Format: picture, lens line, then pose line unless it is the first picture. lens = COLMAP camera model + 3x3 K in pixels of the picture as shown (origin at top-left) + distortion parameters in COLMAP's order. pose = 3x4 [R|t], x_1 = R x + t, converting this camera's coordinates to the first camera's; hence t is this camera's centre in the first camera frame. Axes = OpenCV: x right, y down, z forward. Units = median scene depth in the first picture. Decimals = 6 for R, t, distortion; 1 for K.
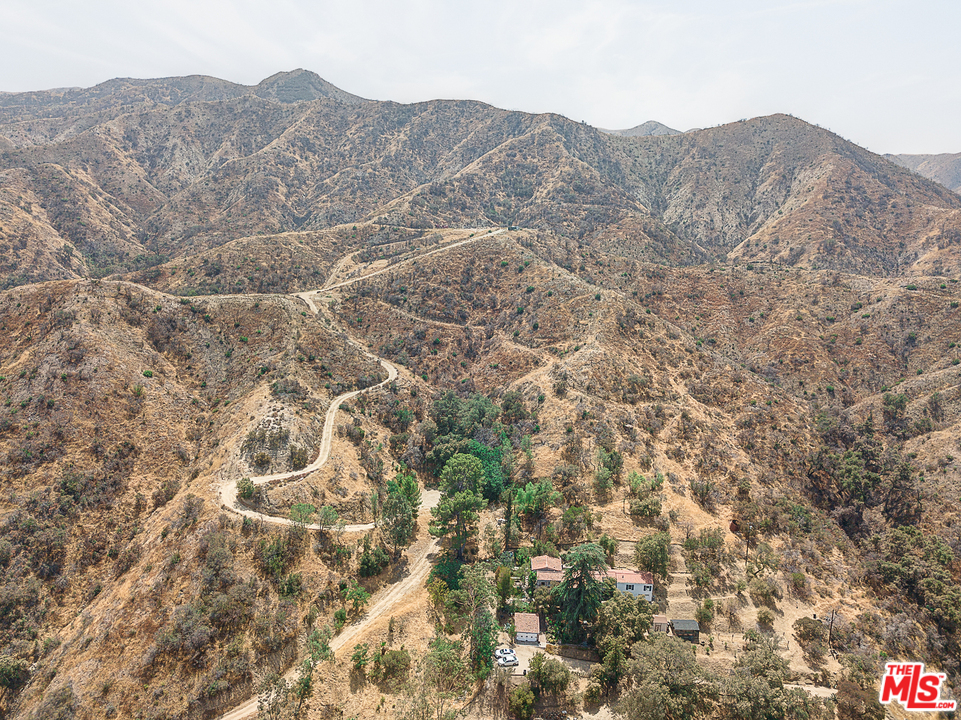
lens RADIAL K [[682.9, 0, 480.5], [0, 682.9, 360.0], [0, 0, 1]] dist [0.000900, 0.002147]
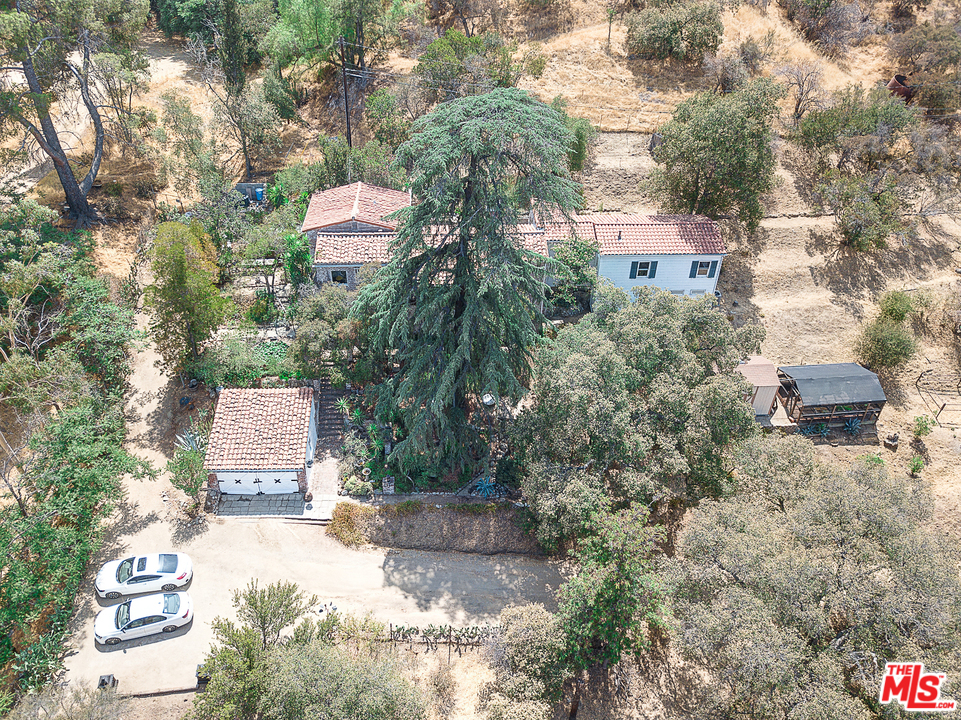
lens RADIAL K [[682.9, 0, 480.5], [0, 682.9, 360.0], [0, 0, 1]] dist [0.000900, 0.002147]
pose [[0.993626, -0.071131, 0.087450, 0.123126], [0.025932, 0.899205, 0.436758, 0.238798], [-0.109702, -0.431706, 0.895319, 0.731873]]
